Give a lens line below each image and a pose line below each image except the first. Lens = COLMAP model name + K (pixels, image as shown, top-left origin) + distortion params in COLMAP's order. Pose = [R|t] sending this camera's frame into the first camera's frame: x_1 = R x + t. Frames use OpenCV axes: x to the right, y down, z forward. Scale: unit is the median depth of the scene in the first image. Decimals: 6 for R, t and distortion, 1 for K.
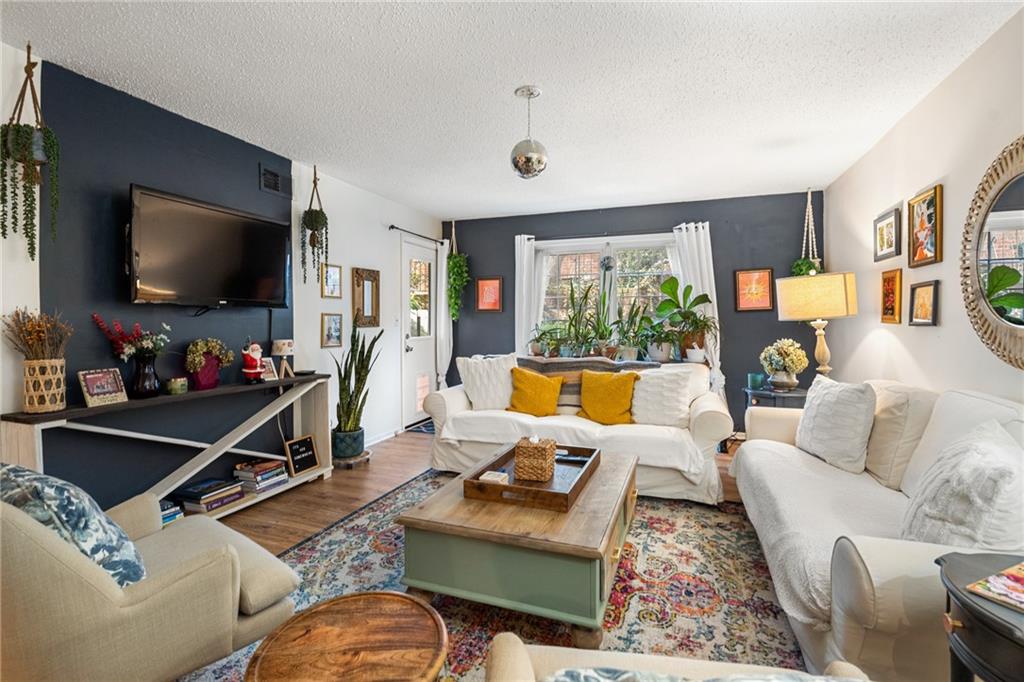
lens RADIAL K [[468.9, 0, 514.6], [0, 468.9, 318.4], [0, 0, 1]] dist [-0.002340, 0.001224]
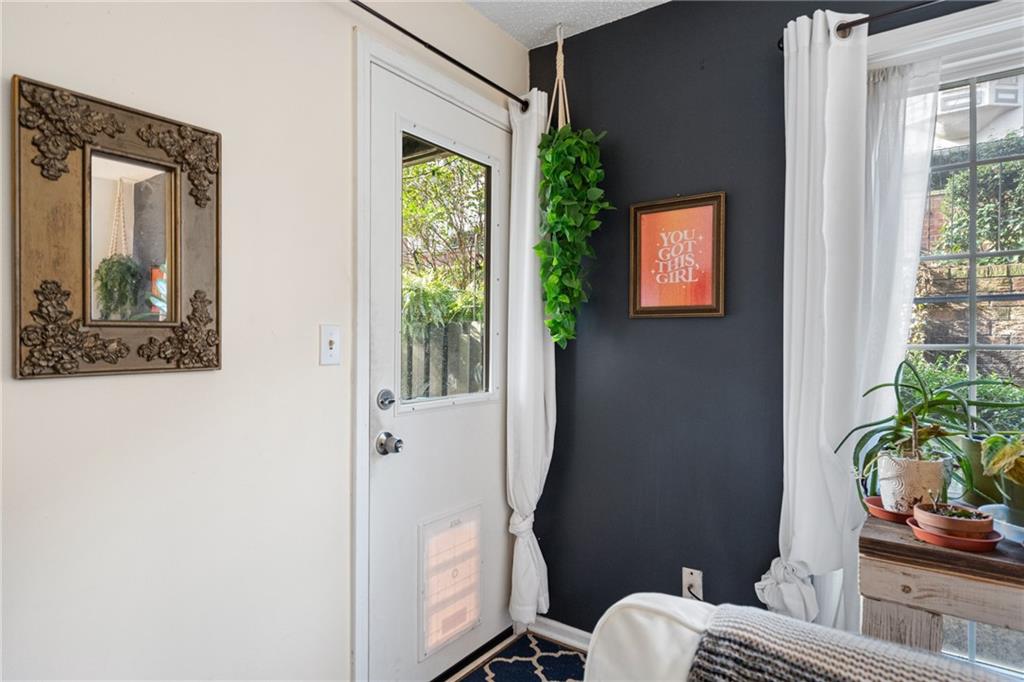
lens RADIAL K [[569.6, 0, 512.8], [0, 569.6, 343.0], [0, 0, 1]] dist [-0.007572, -0.000881]
pose [[0.959725, 0.006037, -0.280876, -0.052710], [-0.005278, 0.999980, 0.003461, 0.002273], [0.280892, -0.001839, 0.959738, 0.629447]]
